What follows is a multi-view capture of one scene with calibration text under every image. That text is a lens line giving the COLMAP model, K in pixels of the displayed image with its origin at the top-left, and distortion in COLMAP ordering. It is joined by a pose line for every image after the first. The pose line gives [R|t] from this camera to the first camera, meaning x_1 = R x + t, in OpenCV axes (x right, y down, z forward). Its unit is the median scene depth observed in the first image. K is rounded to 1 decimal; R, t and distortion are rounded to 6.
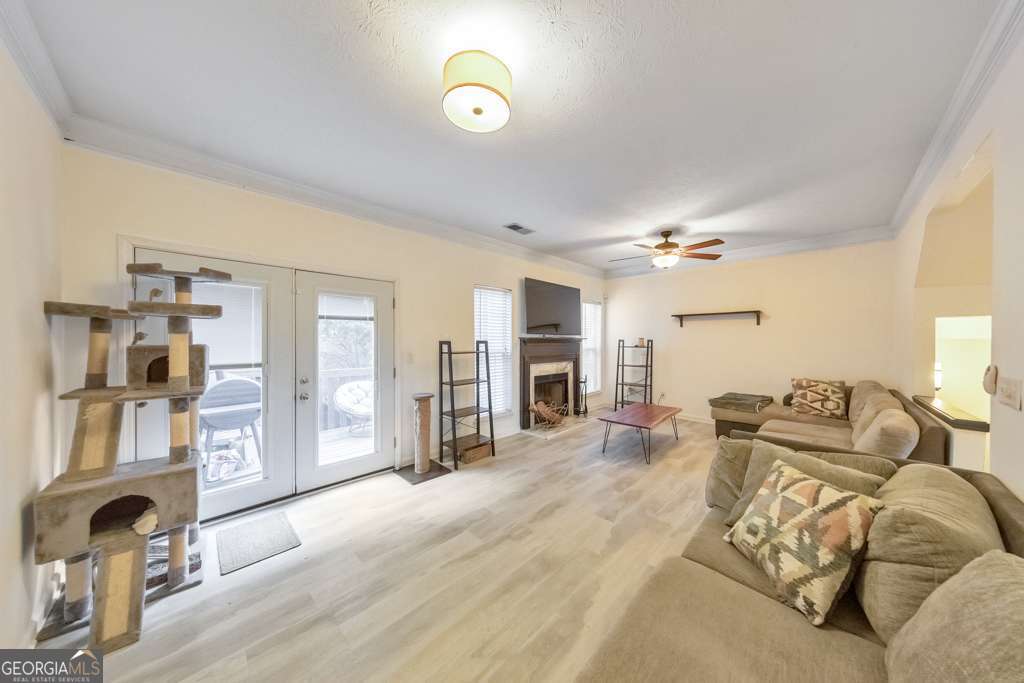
lens RADIAL K [[316.3, 0, 512.0], [0, 316.3, 341.5], [0, 0, 1]] dist [0.000750, 0.000006]
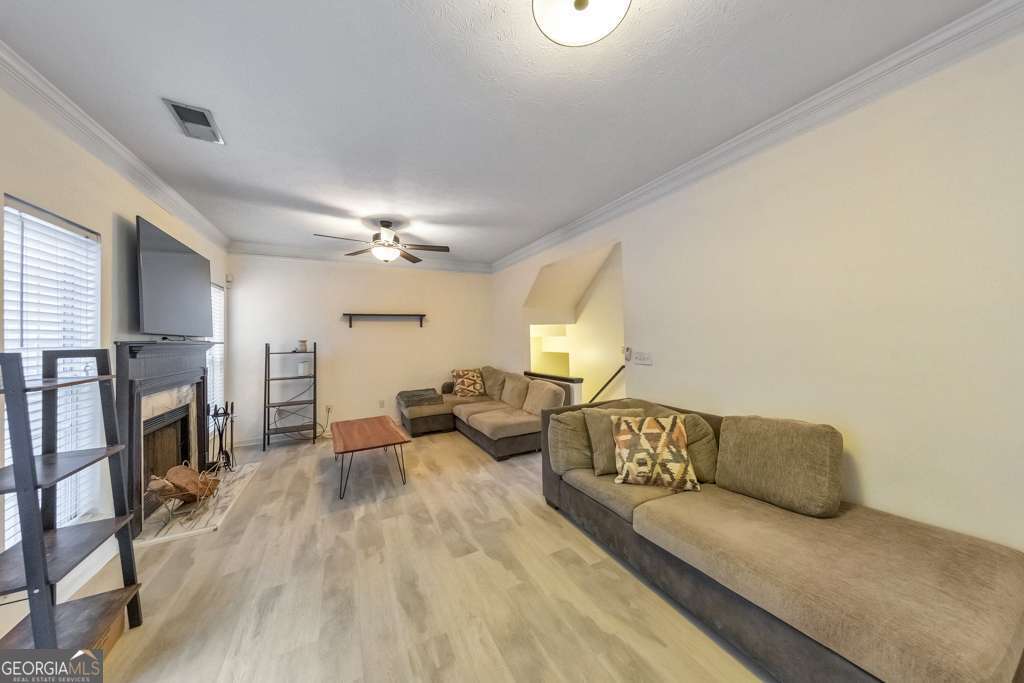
lens RADIAL K [[340.5, 0, 516.4], [0, 340.5, 331.9], [0, 0, 1]] dist [0.000732, 0.000046]
pose [[0.303849, 0.009750, 0.952670, -0.354341], [0.028791, 0.999397, -0.019411, -0.002092], [-0.952285, 0.033327, 0.303385, 0.393122]]
